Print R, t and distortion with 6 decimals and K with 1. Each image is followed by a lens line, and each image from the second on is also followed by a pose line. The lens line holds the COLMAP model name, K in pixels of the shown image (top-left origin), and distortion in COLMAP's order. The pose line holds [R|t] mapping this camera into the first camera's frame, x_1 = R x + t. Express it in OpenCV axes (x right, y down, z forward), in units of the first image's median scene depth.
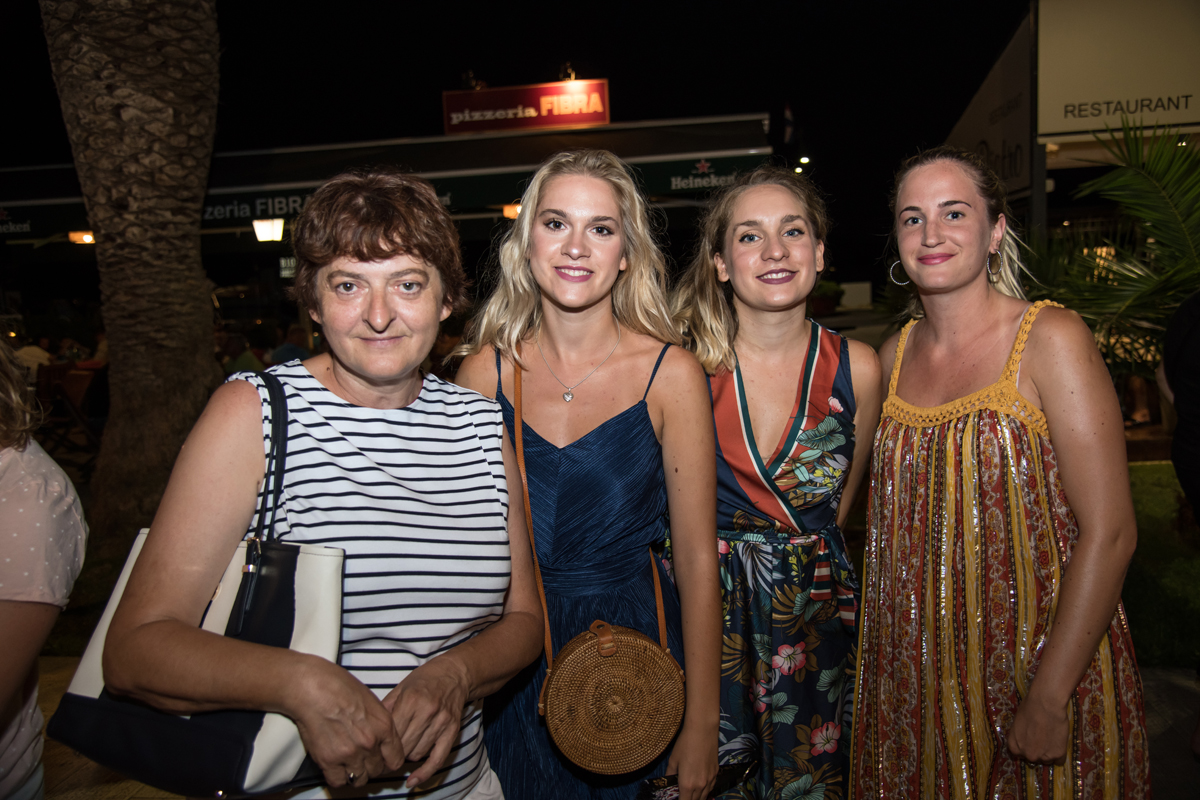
lens RADIAL K [[966.6, 0, 603.1], [0, 966.6, 408.2], [0, 0, 1]] dist [0.027284, 0.014449]
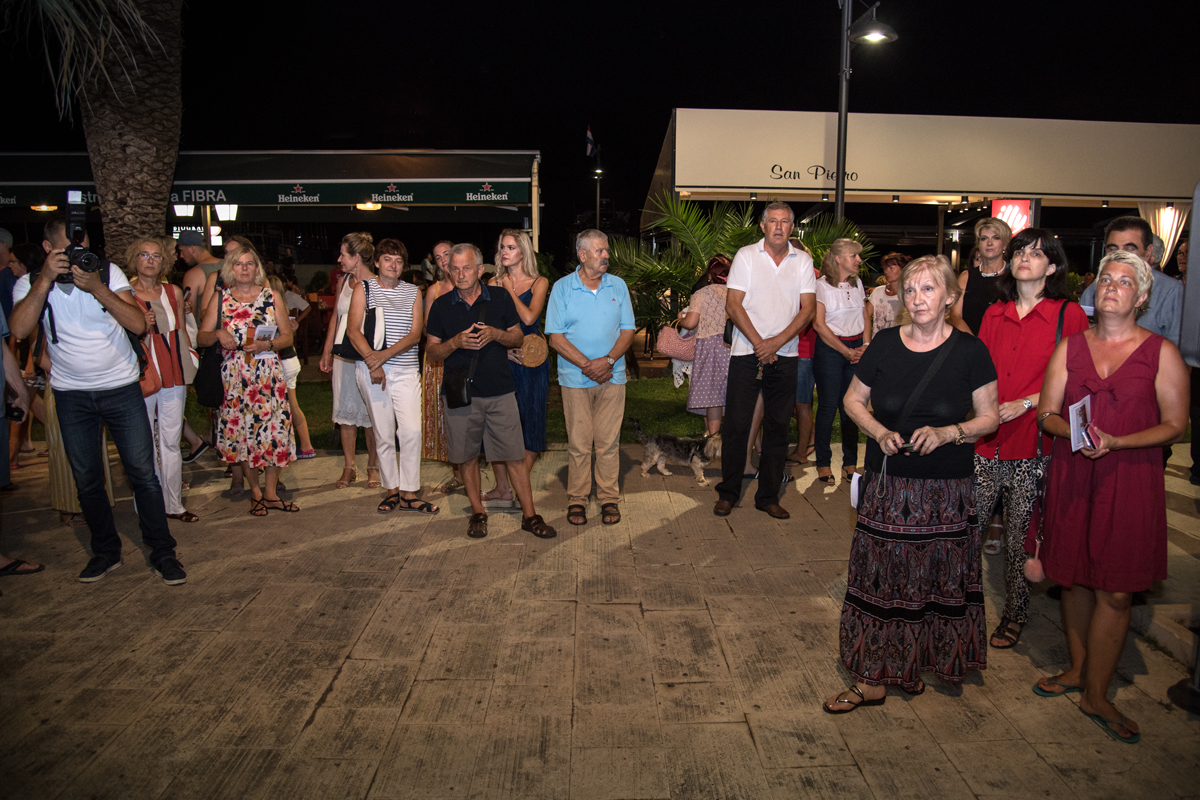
lens RADIAL K [[863.0, 0, 603.3], [0, 863.0, 390.5], [0, 0, 1]] dist [-0.062387, 0.011961]
pose [[0.985088, 0.026841, 0.169944, 0.073145], [-0.030834, 0.999306, 0.020901, 0.050982], [-0.169265, -0.025829, 0.985232, -0.479059]]
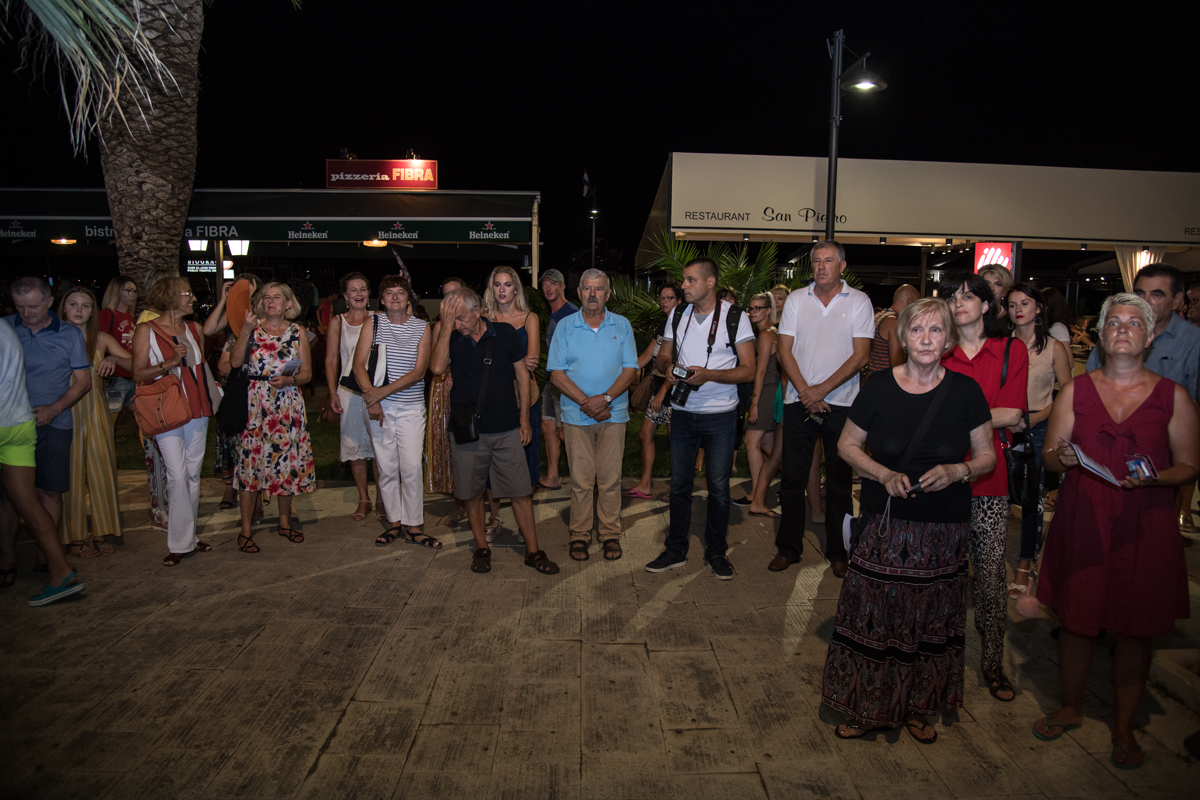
lens RADIAL K [[830.9, 0, 594.9], [0, 830.9, 402.6], [0, 0, 1]] dist [-0.070578, 0.029069]
pose [[0.985255, 0.040315, 0.166275, 0.070589], [-0.040517, 0.999176, -0.002179, 0.048801], [-0.166226, -0.004590, 0.986077, -0.468076]]
